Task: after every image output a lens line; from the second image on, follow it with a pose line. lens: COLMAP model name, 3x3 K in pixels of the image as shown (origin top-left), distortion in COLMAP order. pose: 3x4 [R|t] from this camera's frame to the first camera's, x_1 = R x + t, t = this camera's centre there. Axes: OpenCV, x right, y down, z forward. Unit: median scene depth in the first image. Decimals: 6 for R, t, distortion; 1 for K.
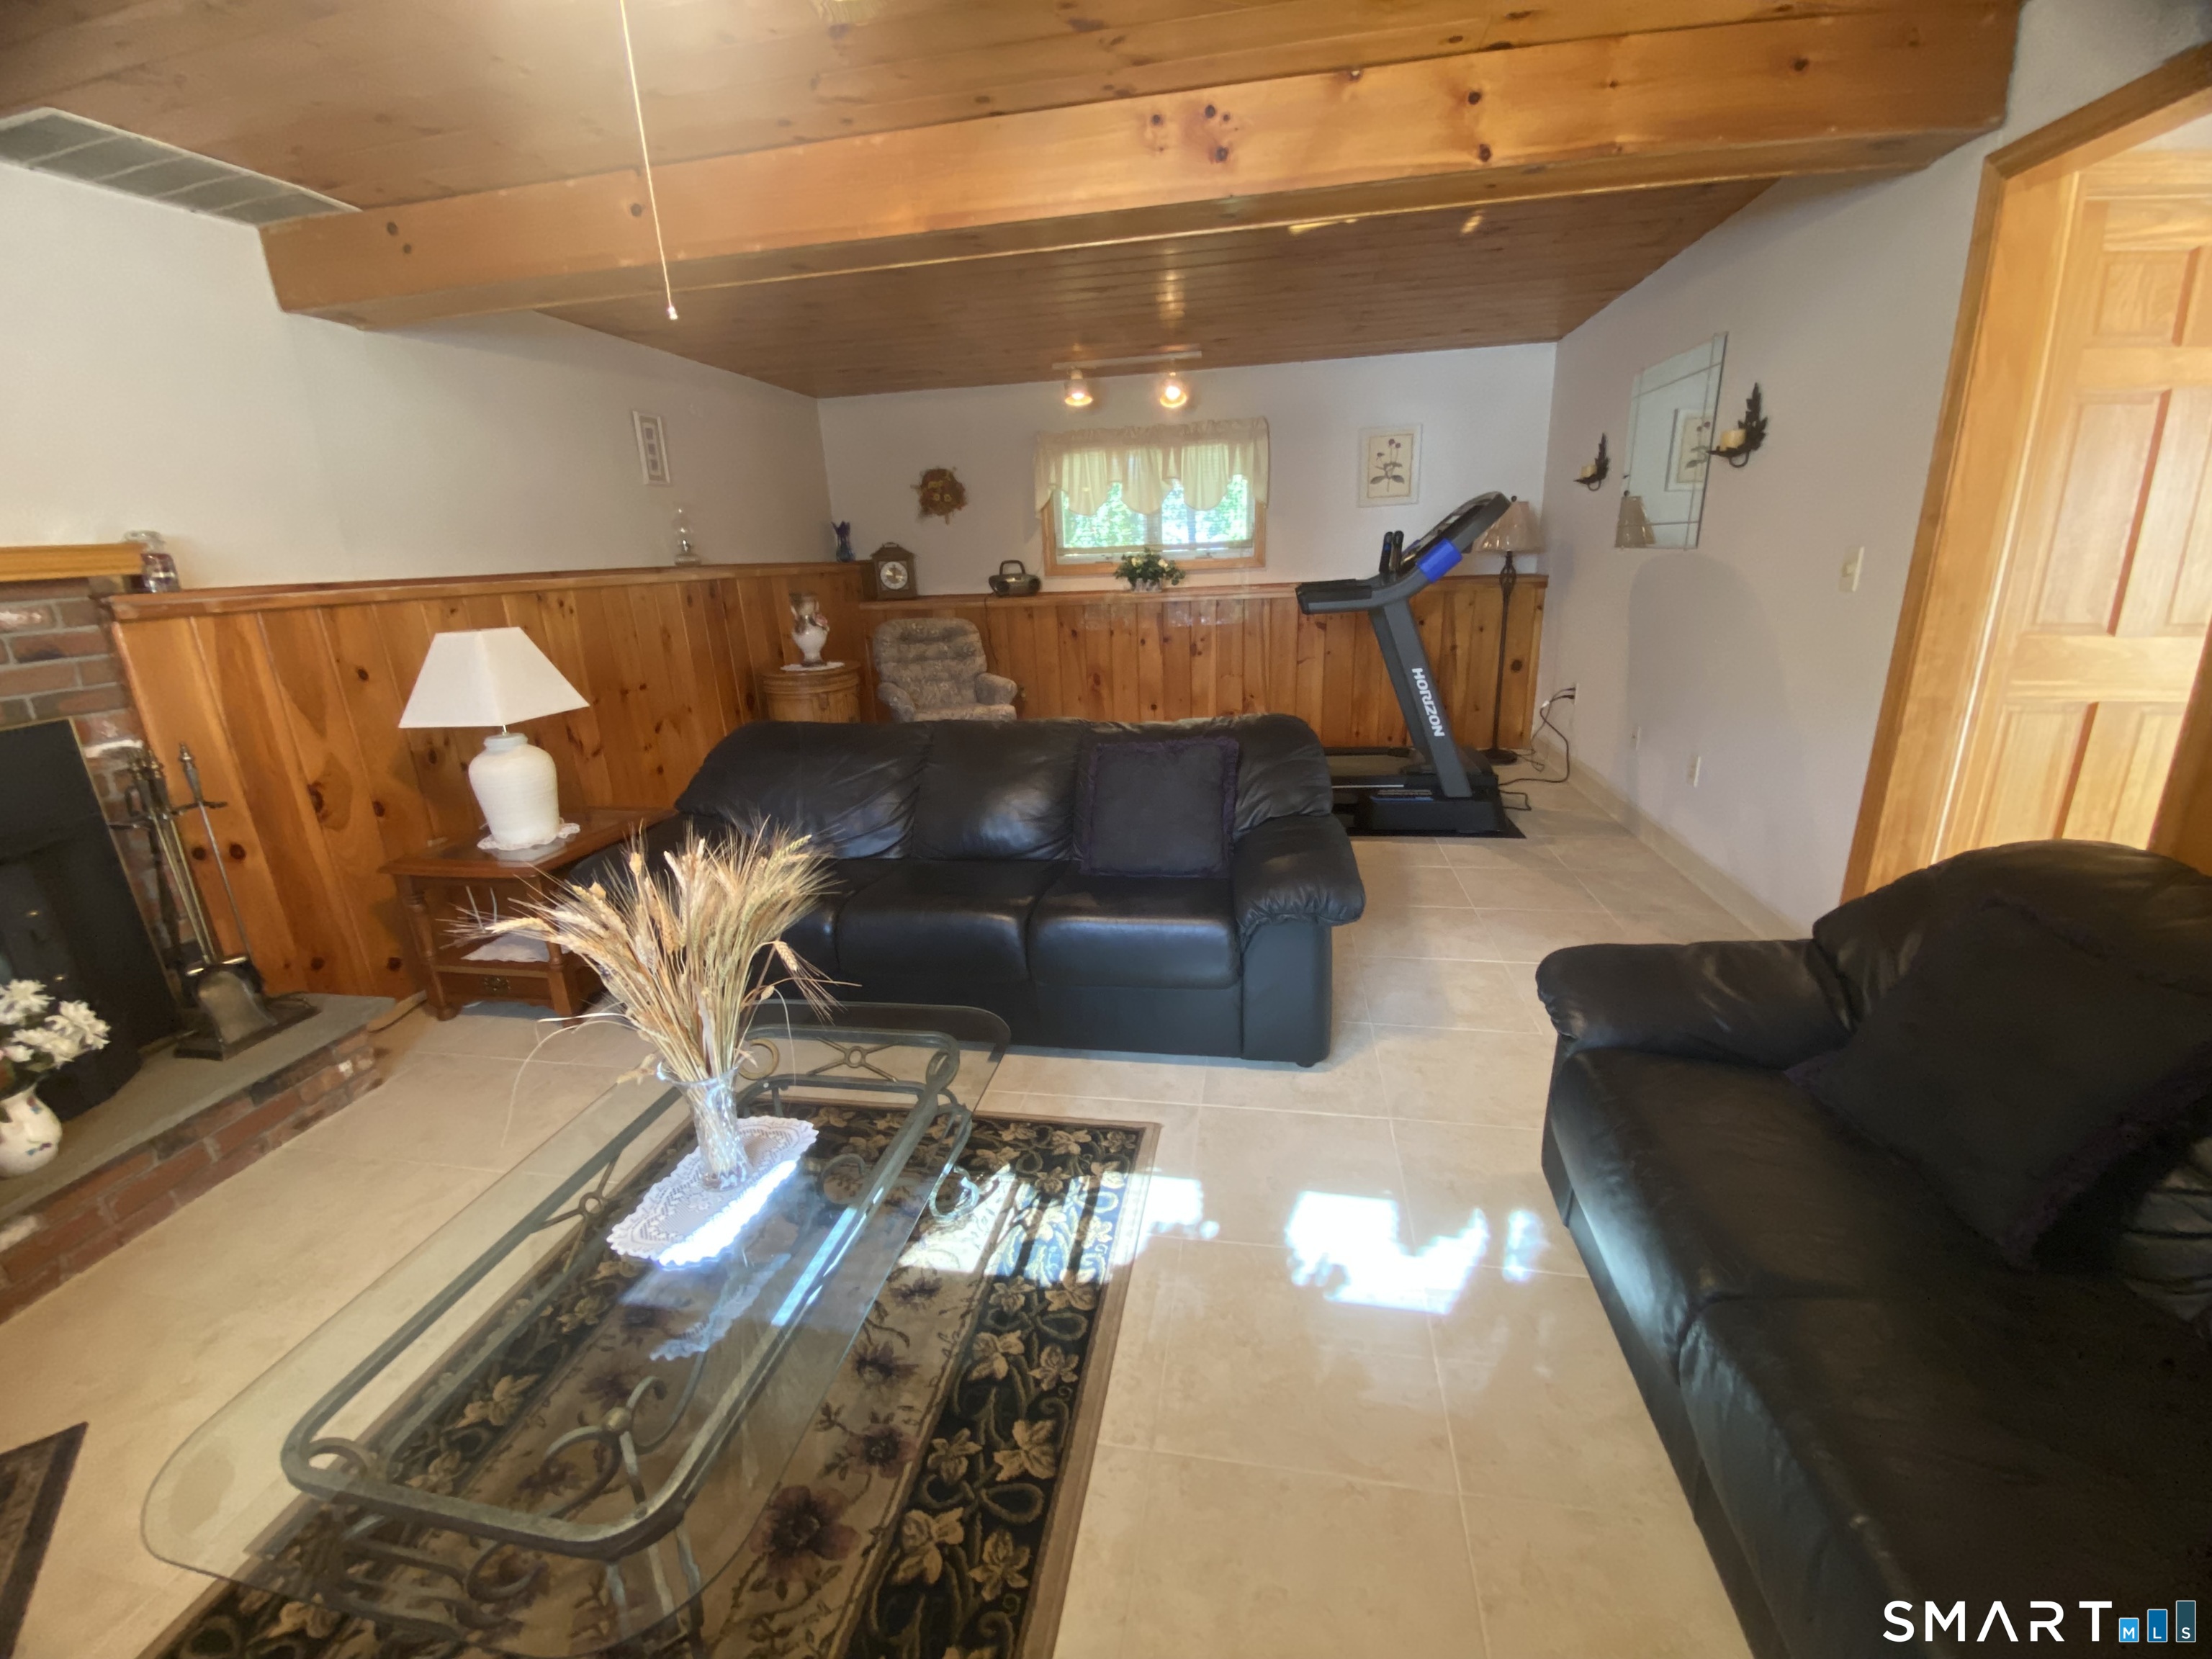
lens RADIAL K [[900.8, 0, 1108.0], [0, 900.8, 819.4], [0, 0, 1]] dist [0.011619, -0.016238]
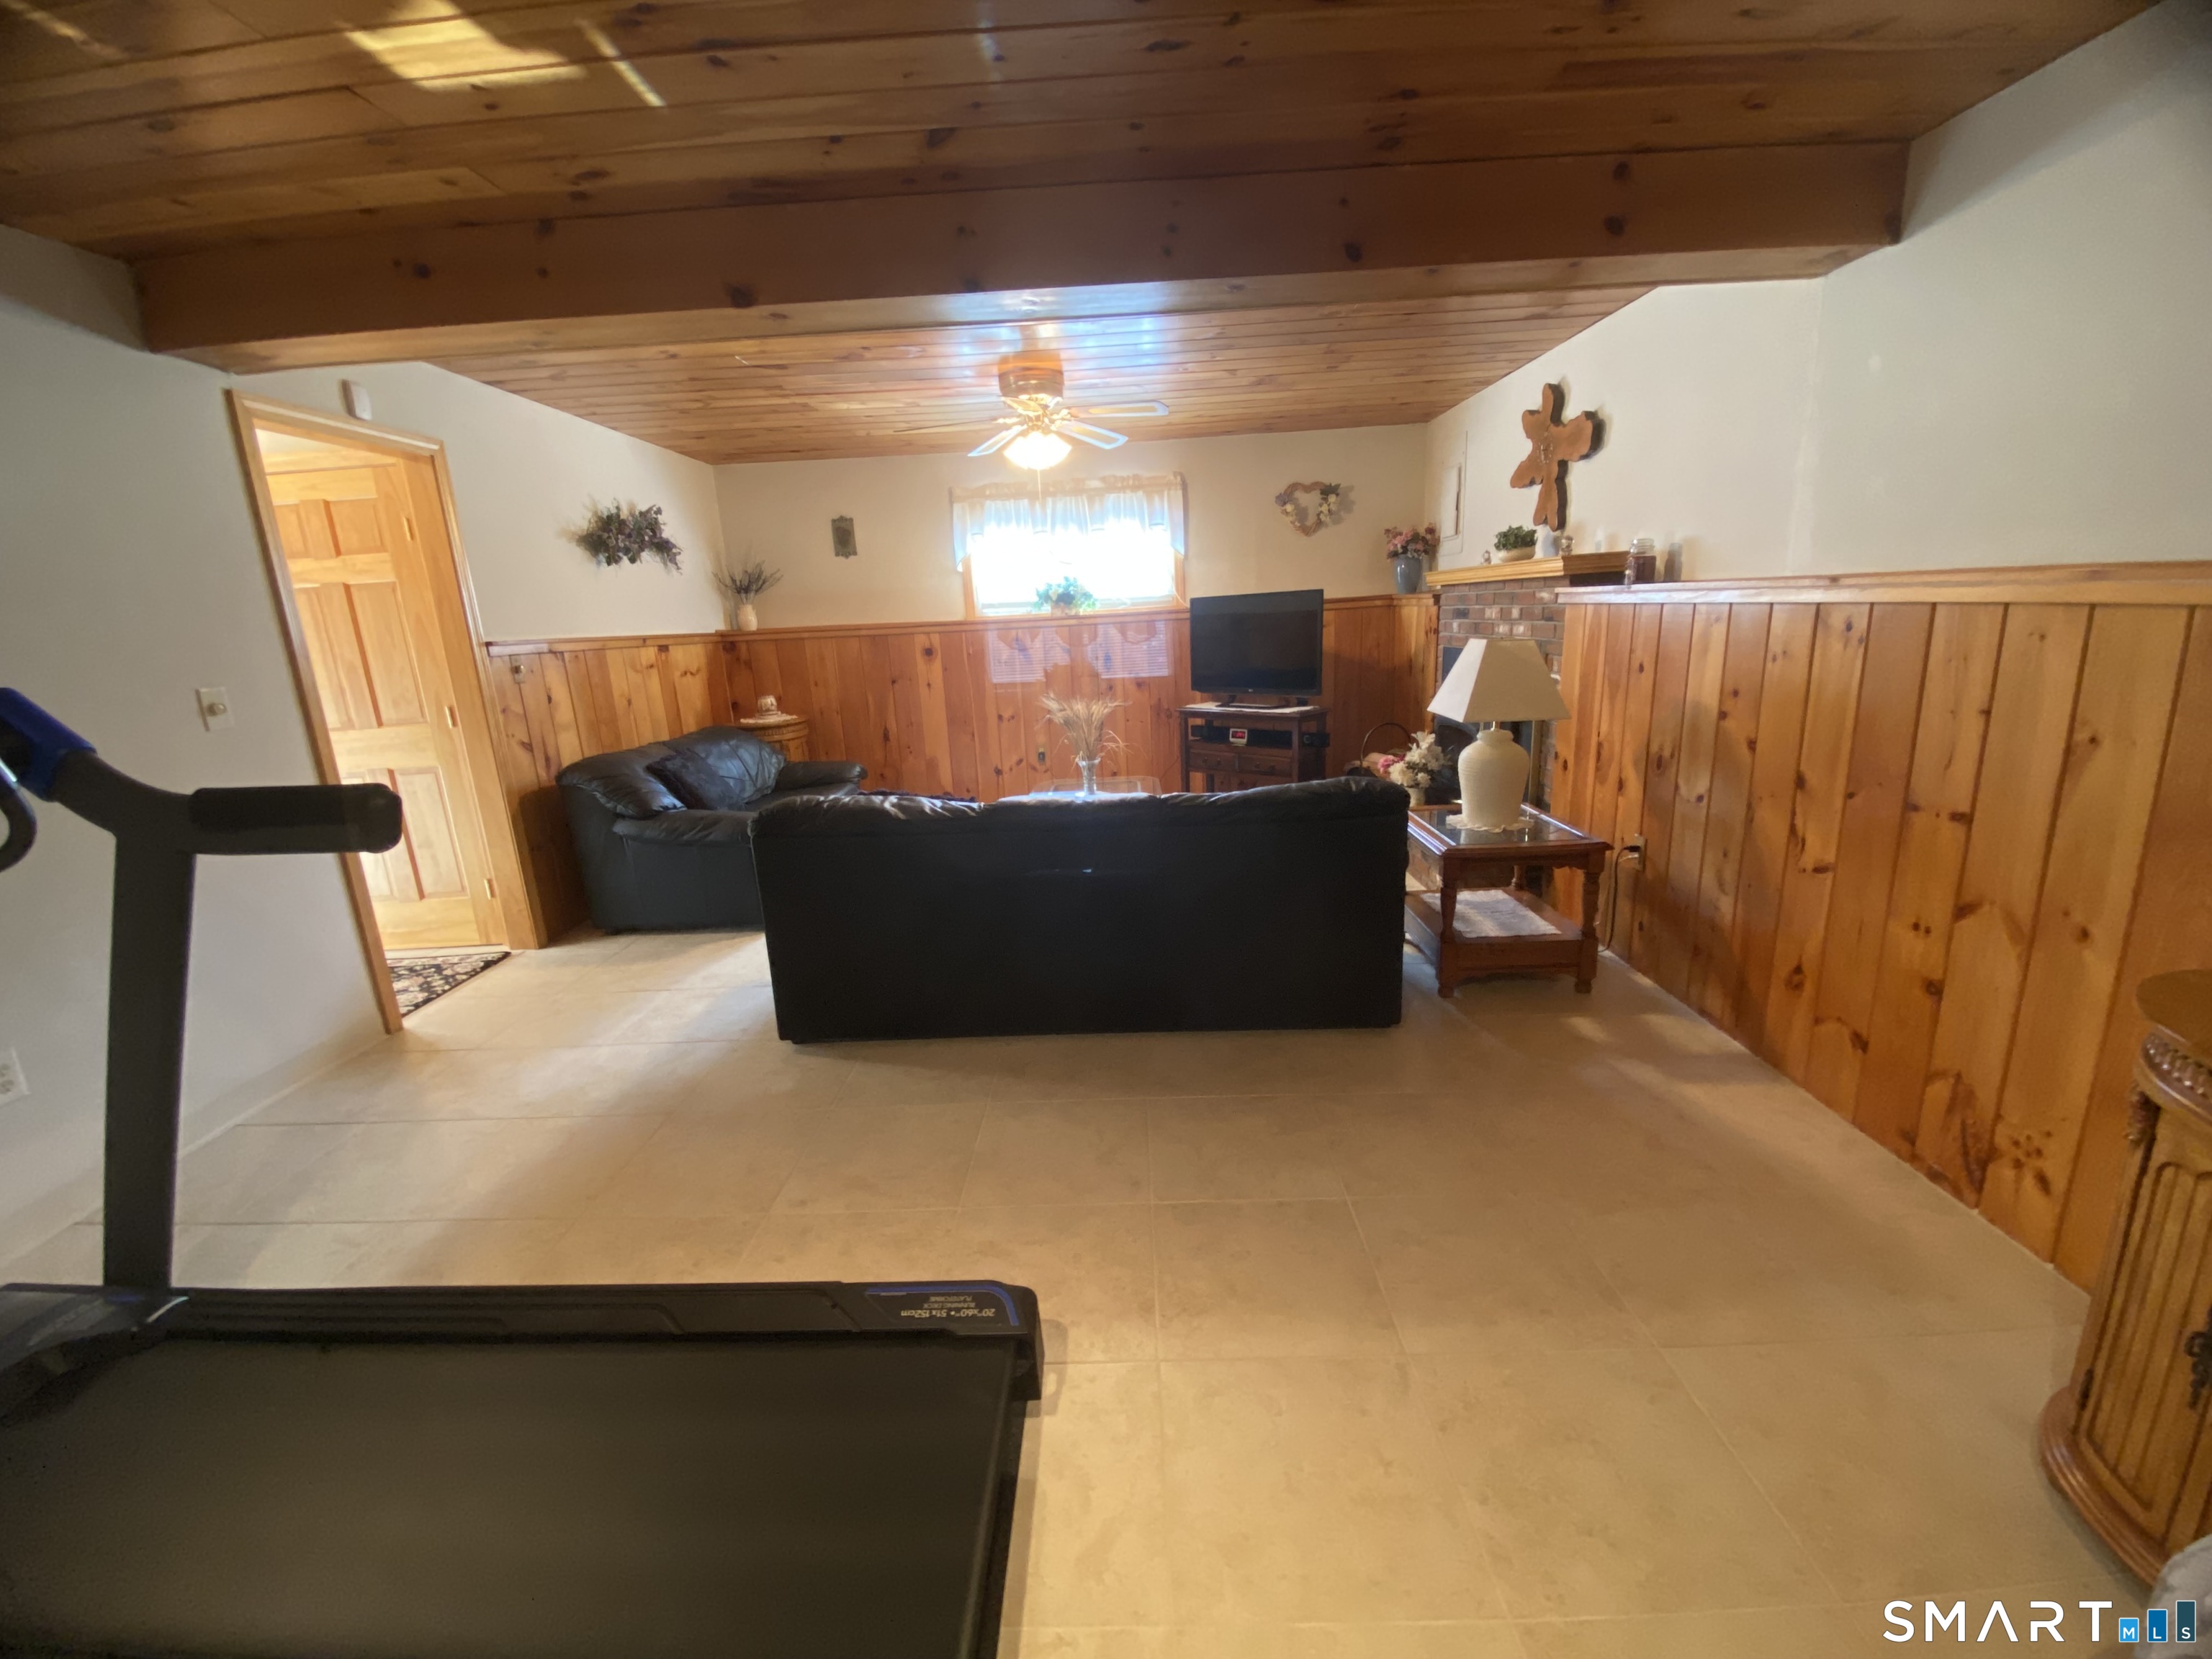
lens RADIAL K [[900.8, 0, 1108.0], [0, 900.8, 819.4], [0, 0, 1]] dist [0.011619, -0.016238]
pose [[-0.983289, 0.124451, -0.132873, -0.037981], [0.041954, 0.865116, 0.499814, -0.872208], [0.177153, 0.485887, -0.855880, 2.894679]]
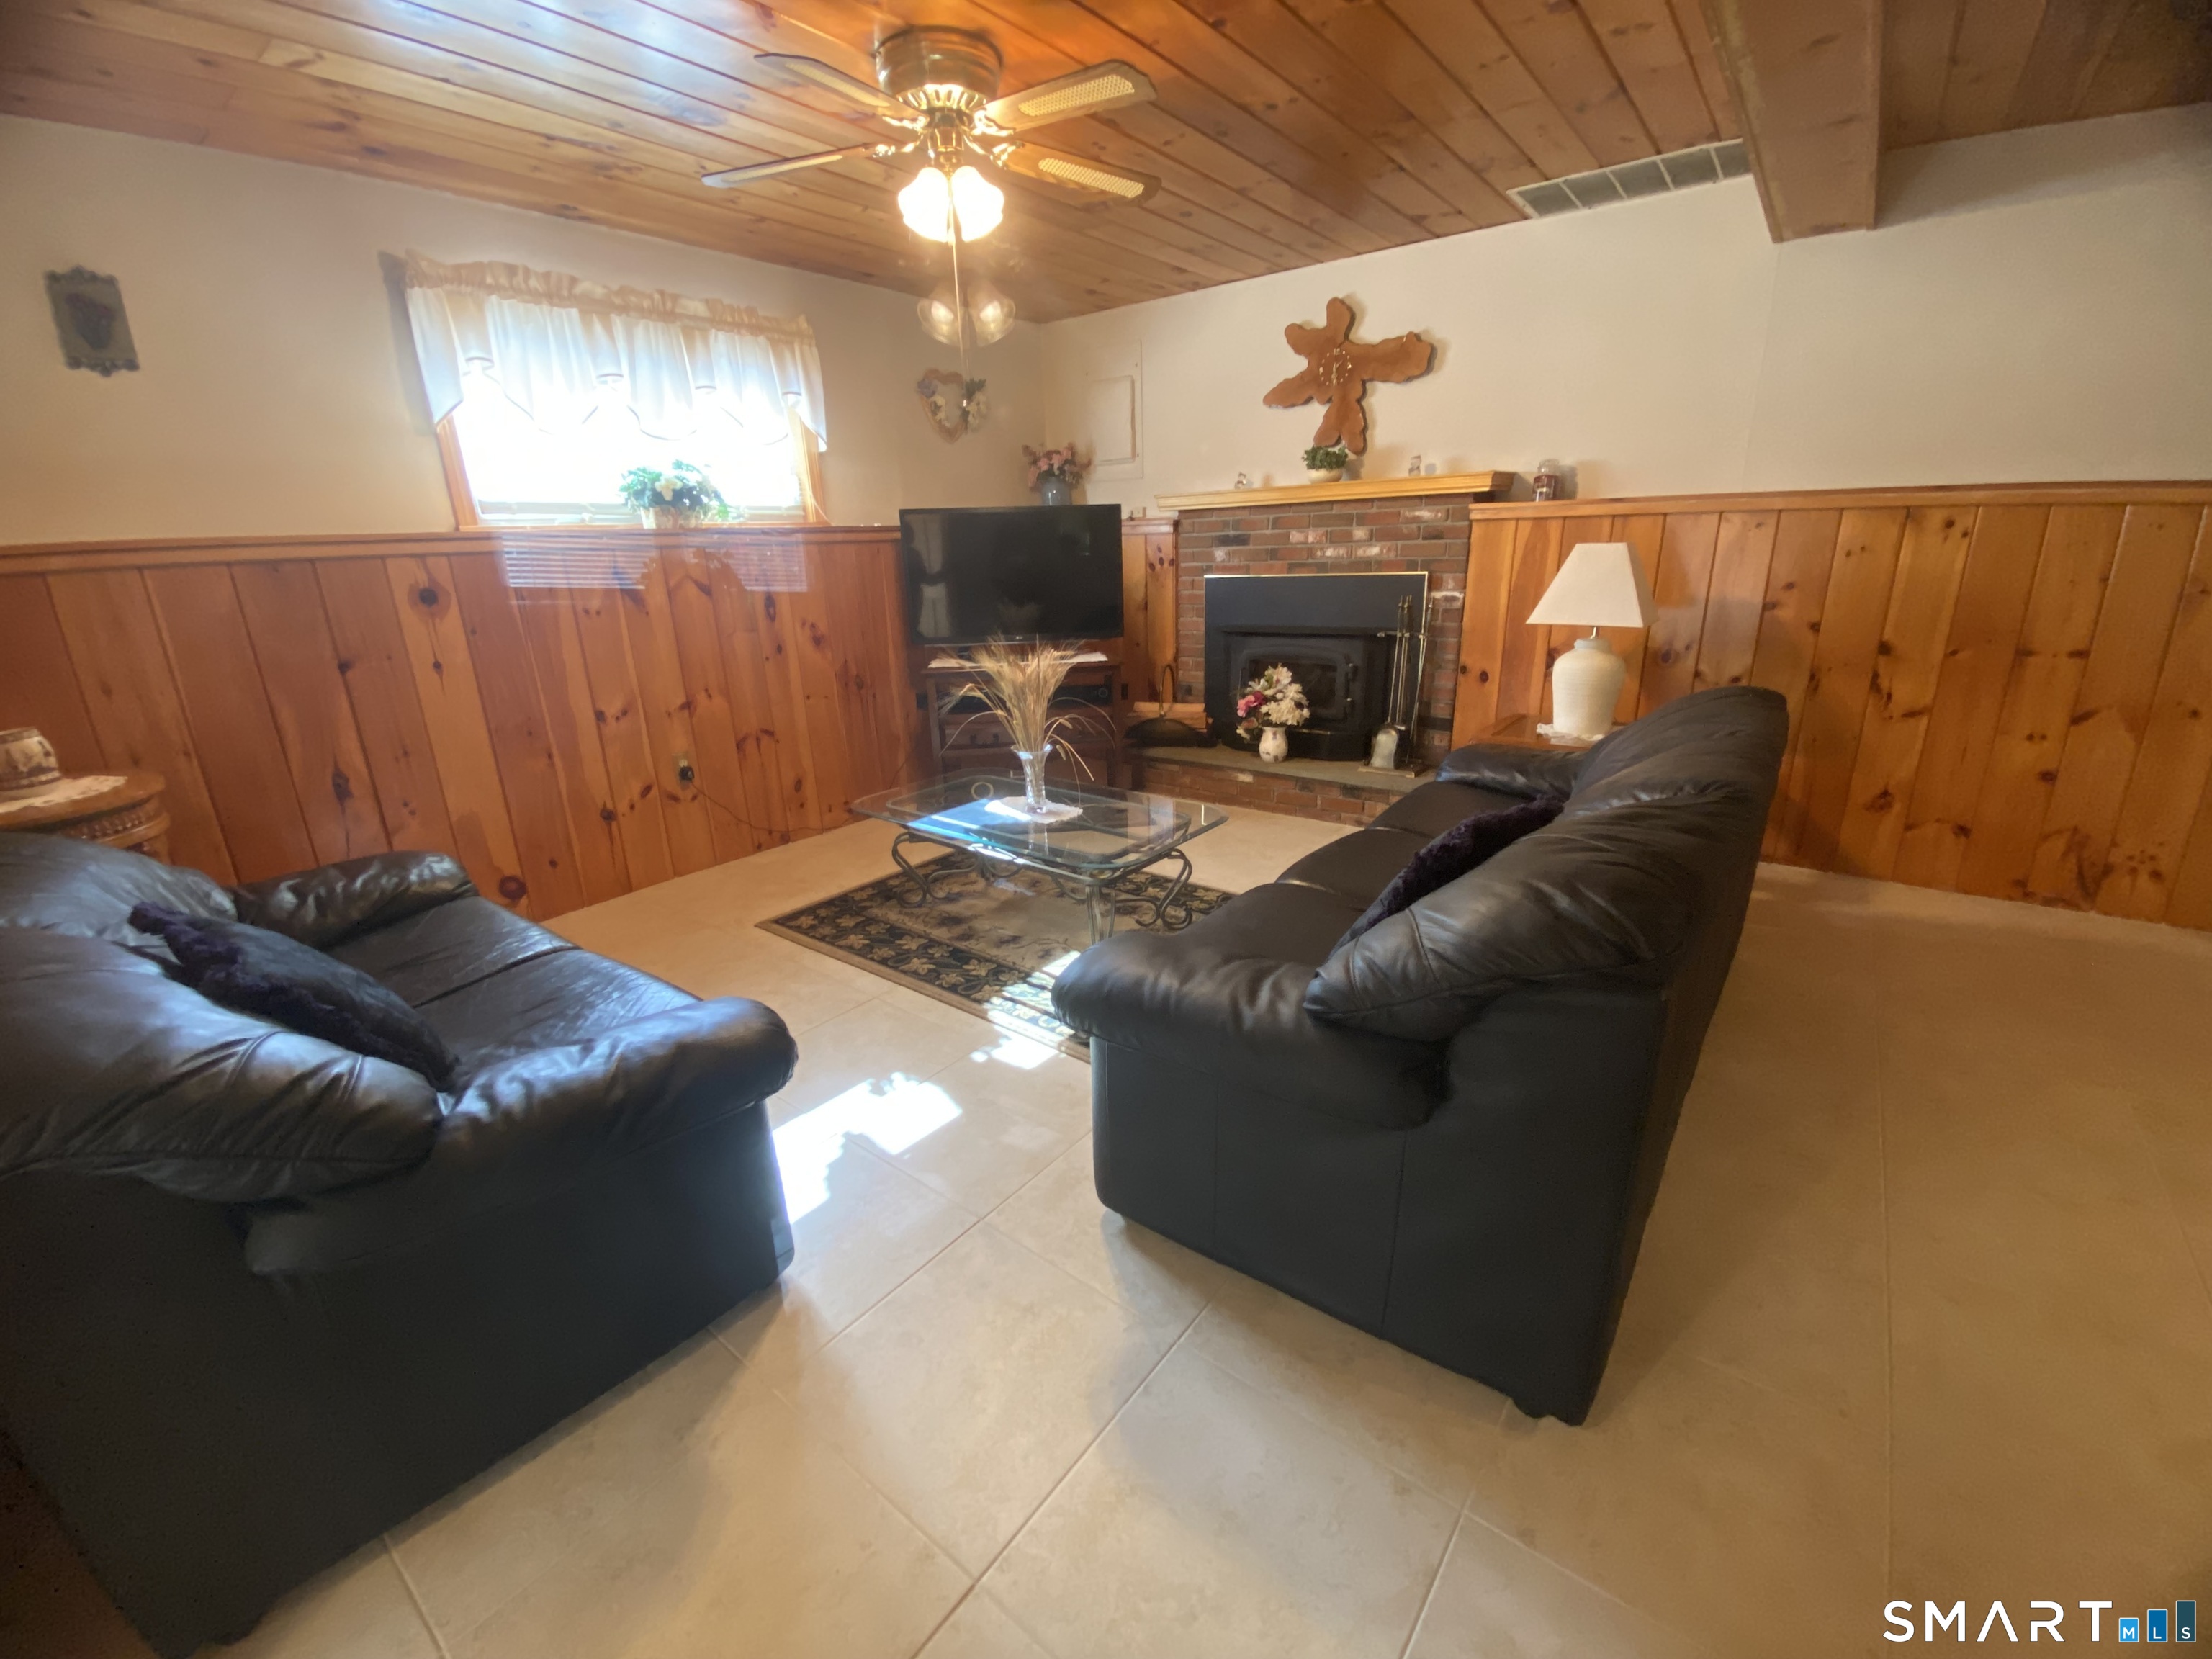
lens RADIAL K [[900.7, 0, 1106.2], [0, 900.7, 812.8], [0, 0, 1]] dist [0.053190, -0.036961]
pose [[-0.462342, 0.312257, -0.829901, 0.946863], [-0.209177, 0.871116, 0.444299, -0.427690], [0.861676, 0.379014, -0.337436, 1.413381]]
